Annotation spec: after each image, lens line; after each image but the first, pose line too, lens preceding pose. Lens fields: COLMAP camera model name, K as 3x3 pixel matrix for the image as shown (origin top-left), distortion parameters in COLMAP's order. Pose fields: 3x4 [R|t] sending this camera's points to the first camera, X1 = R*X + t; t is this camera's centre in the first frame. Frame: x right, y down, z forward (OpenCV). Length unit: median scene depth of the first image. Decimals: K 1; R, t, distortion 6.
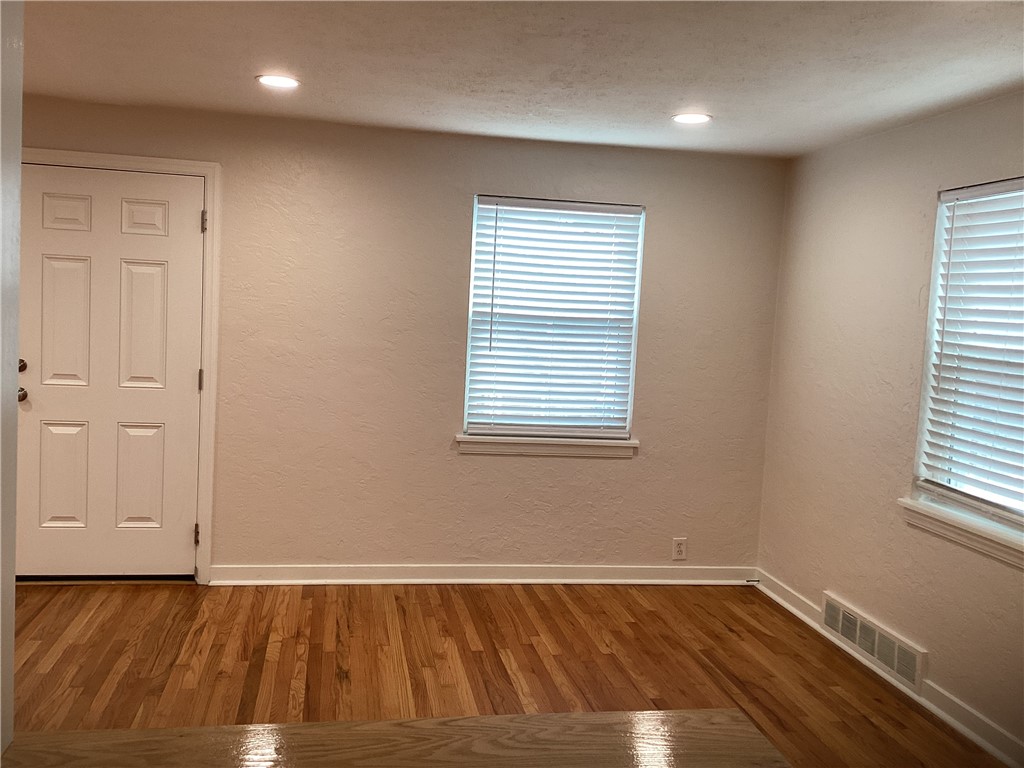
lens RADIAL K [[924.0, 0, 504.3], [0, 924.0, 378.5], [0, 0, 1]] dist [0.154084, -0.293892]
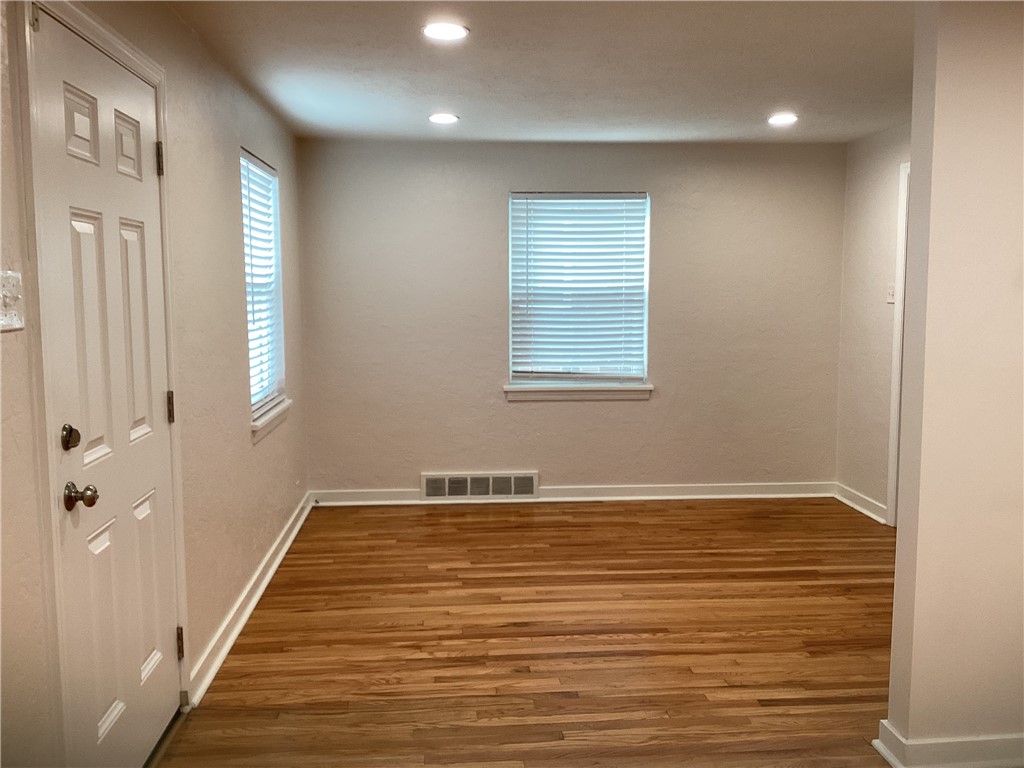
lens RADIAL K [[924.0, 0, 504.3], [0, 924.0, 378.5], [0, 0, 1]] dist [0.154084, -0.293892]
pose [[0.095257, -0.147856, 0.984411, -1.067613], [0.089435, 0.986180, 0.139467, -0.100392], [-0.991427, 0.074755, 0.107164, 0.799379]]
